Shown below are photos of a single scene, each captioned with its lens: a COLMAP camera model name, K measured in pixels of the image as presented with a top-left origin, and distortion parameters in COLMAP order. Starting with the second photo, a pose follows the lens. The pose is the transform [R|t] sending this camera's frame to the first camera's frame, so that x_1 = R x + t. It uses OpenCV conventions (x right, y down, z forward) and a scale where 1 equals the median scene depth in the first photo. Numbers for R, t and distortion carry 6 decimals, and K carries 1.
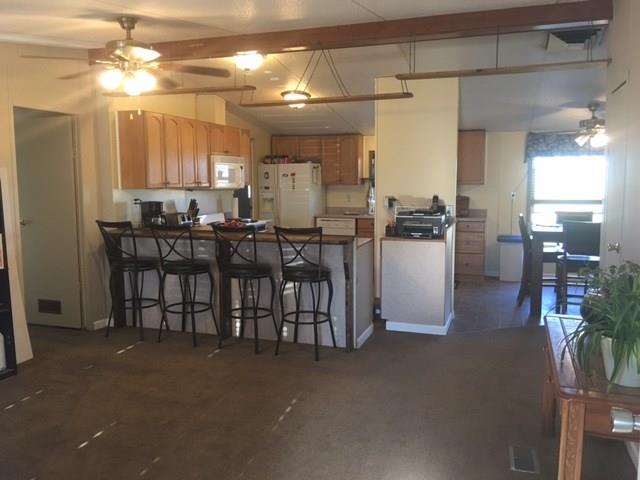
lens RADIAL K [[548.1, 0, 321.2], [0, 548.1, 239.1], [0, 0, 1]] dist [0.064116, -0.090715]
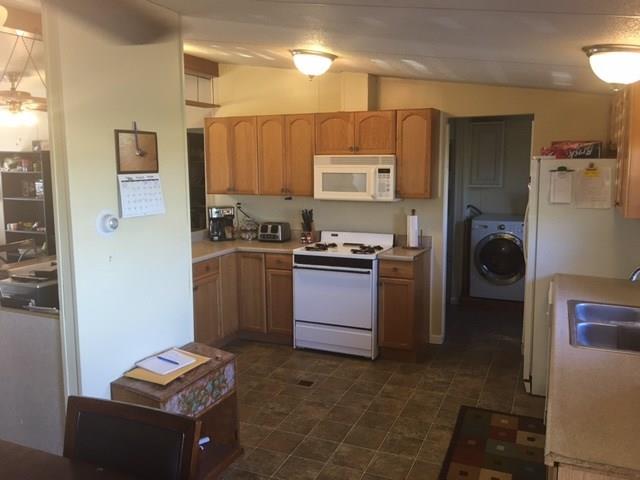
lens RADIAL K [[548.1, 0, 320.1], [0, 548.1, 237.8], [0, 0, 1]] dist [0.064116, -0.090715]
pose [[-0.084355, 0.141099, -0.986395, 0.513003], [-0.107205, 0.982892, 0.149766, -0.137647], [0.990652, 0.118380, -0.067785, 0.953470]]
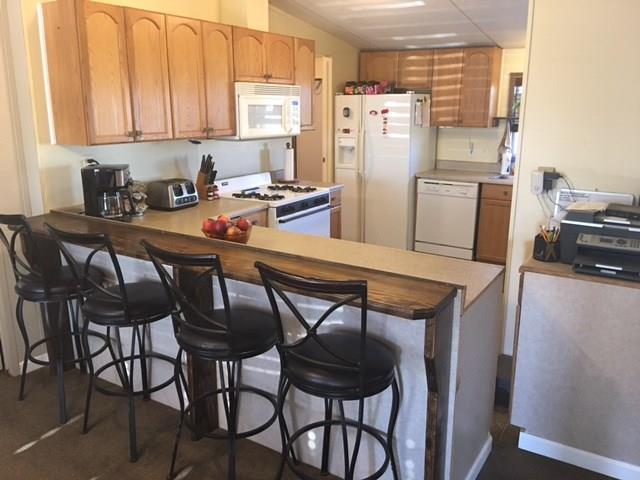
lens RADIAL K [[548.1, 0, 316.9], [0, 548.1, 240.7], [0, 0, 1]] dist [0.064116, -0.090715]
pose [[0.972492, 0.064802, -0.223740, 0.030493], [-0.033993, 0.989723, 0.138899, -0.060106], [0.230441, -0.127473, 0.964701, 0.367229]]
